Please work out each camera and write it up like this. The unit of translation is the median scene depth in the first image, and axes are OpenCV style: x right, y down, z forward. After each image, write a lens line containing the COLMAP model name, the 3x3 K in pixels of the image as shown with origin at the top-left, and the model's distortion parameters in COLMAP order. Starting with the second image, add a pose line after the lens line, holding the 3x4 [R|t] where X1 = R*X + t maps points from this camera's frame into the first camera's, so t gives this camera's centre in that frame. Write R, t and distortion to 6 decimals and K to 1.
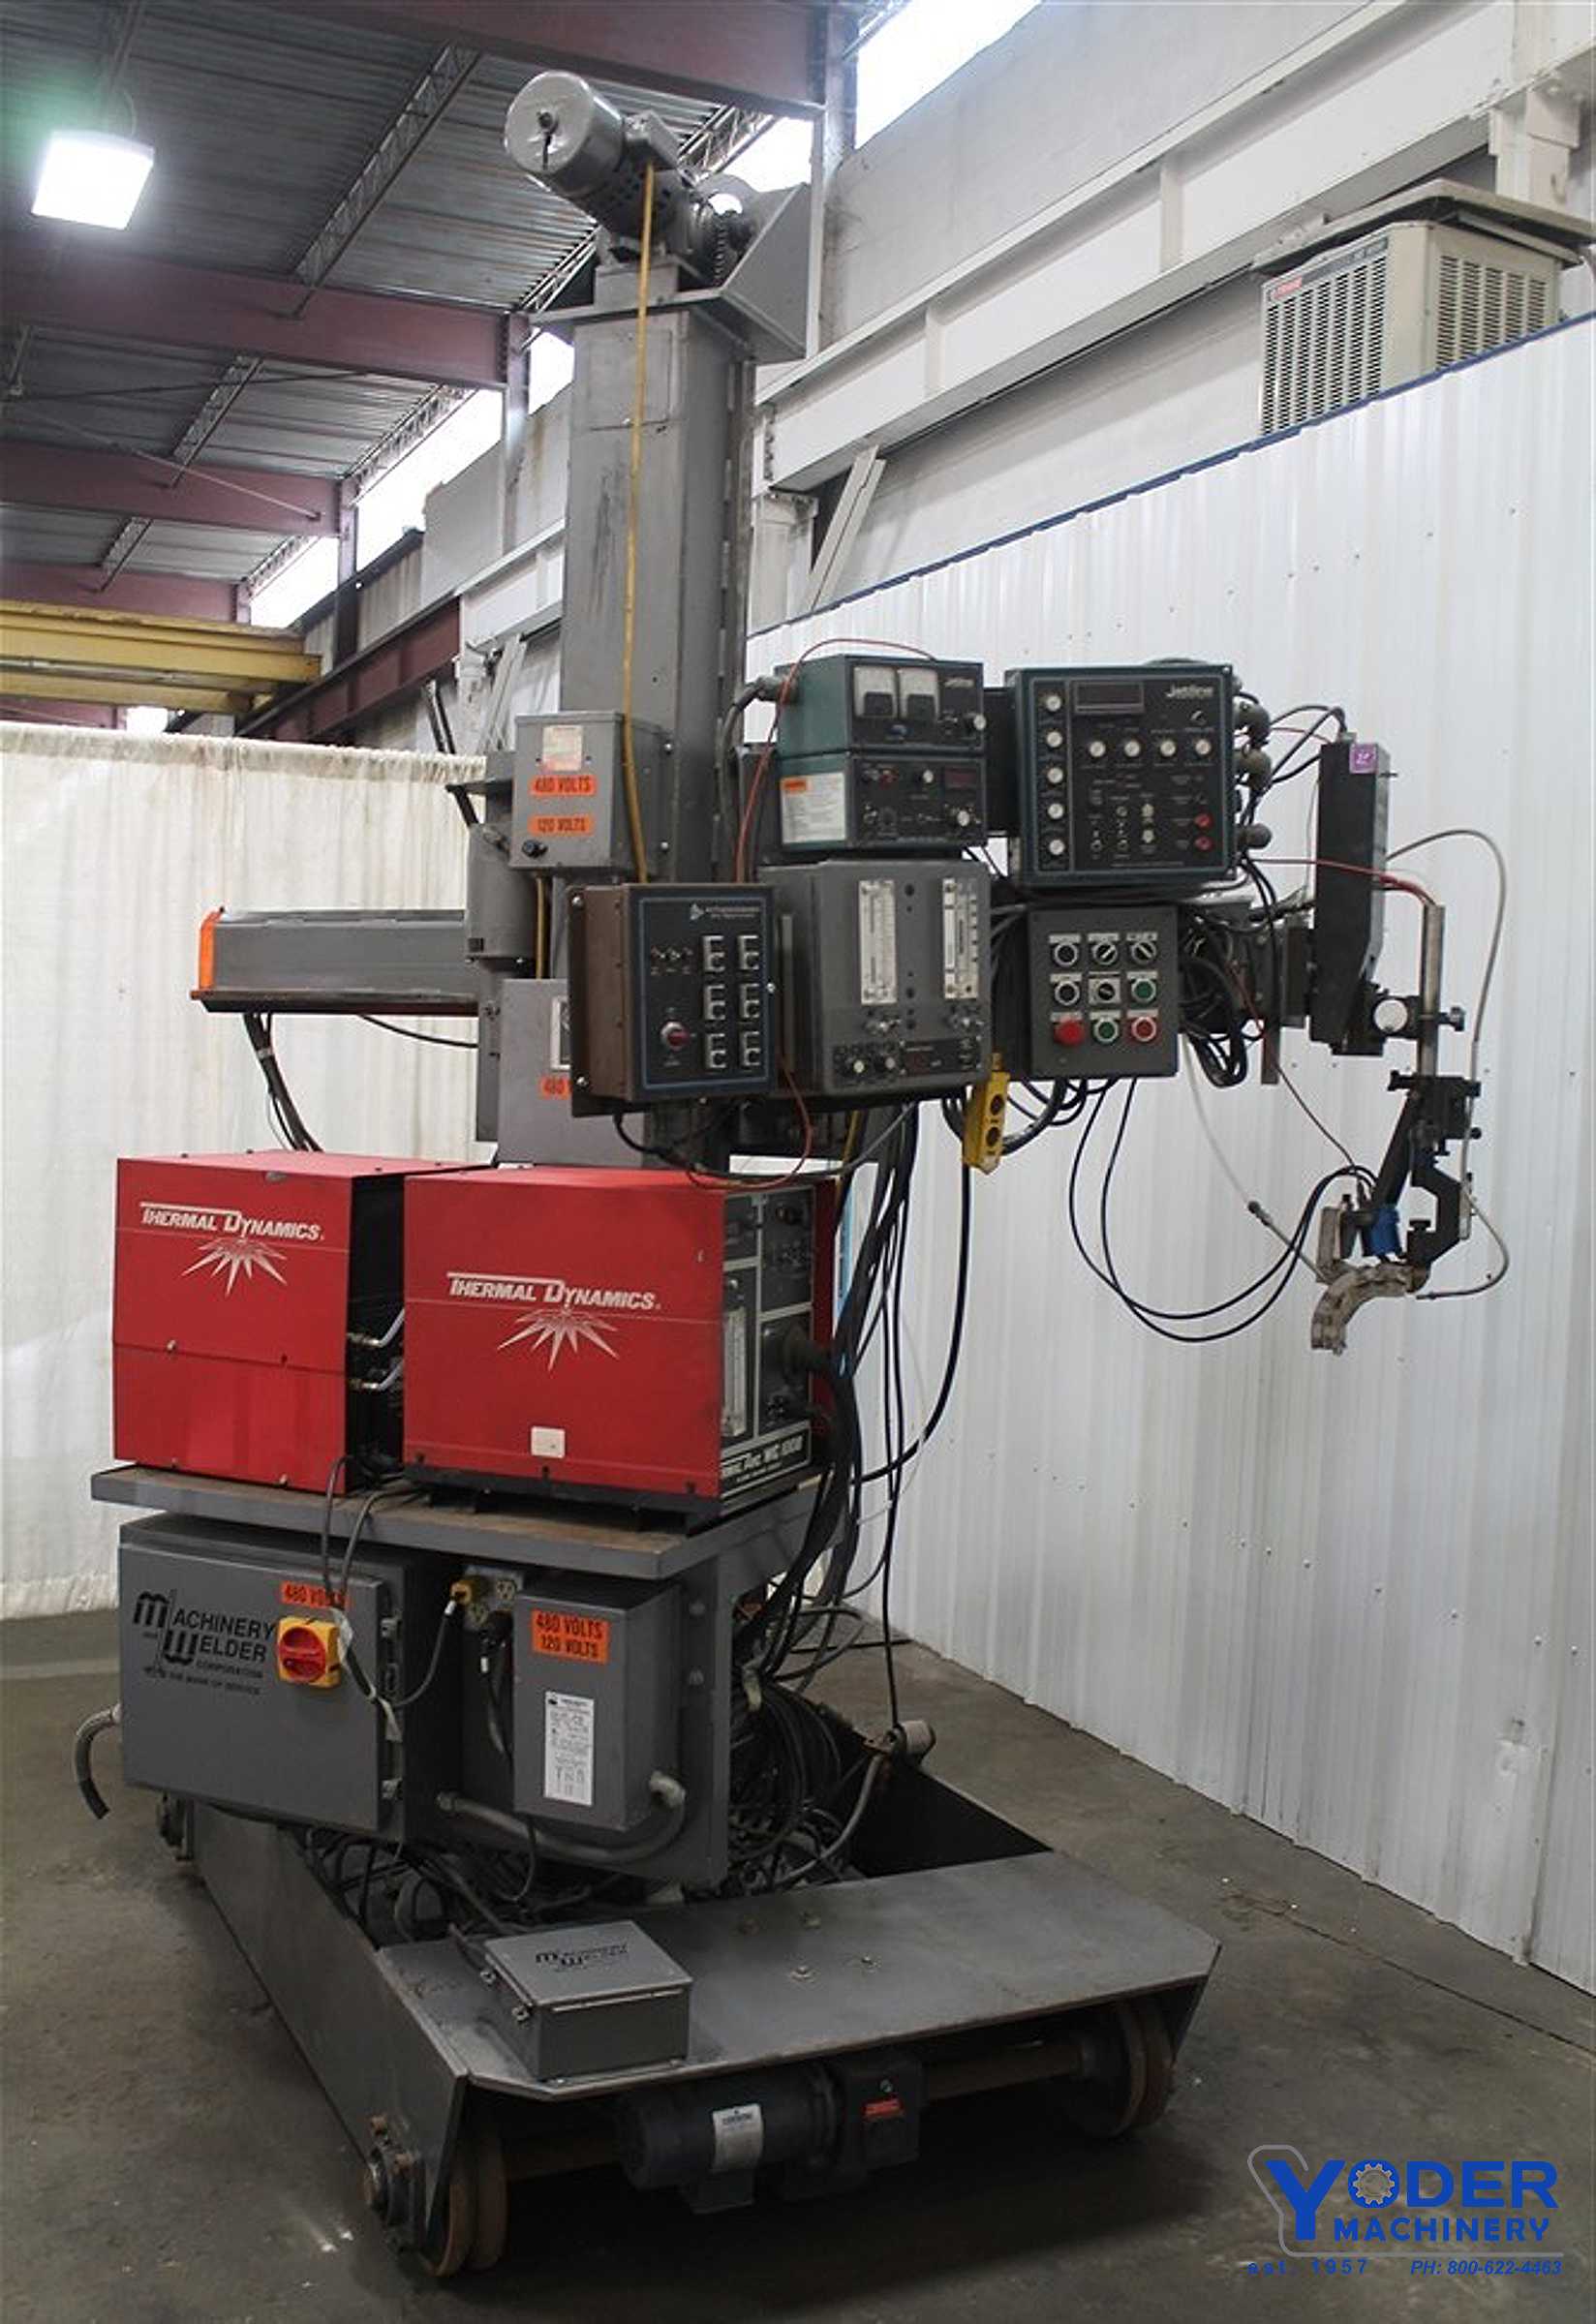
lens RADIAL K [[2264.0, 0, 796.0], [0, 2264.0, 1173.8], [0, 0, 1]] dist [-0.085894, 0.000000]
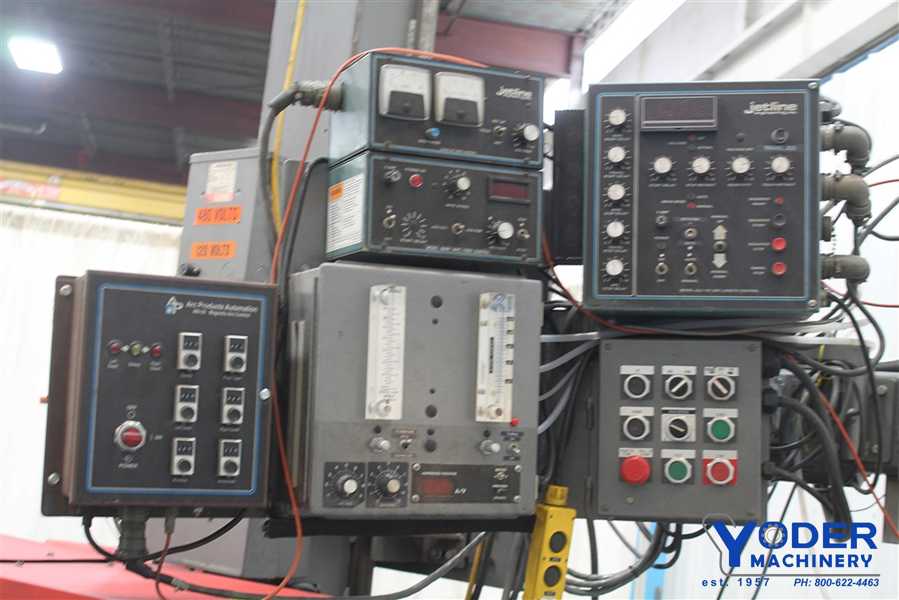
lens RADIAL K [[1295.0, 0, 455.6], [0, 1295.0, 301.5], [0, 0, 1]] dist [-0.026163, 0.000000]
pose [[0.965112, 0.037111, -0.259194, 0.192643], [-0.087076, 0.979052, -0.184049, -0.026965], [0.246935, 0.200197, 0.948127, 0.482860]]
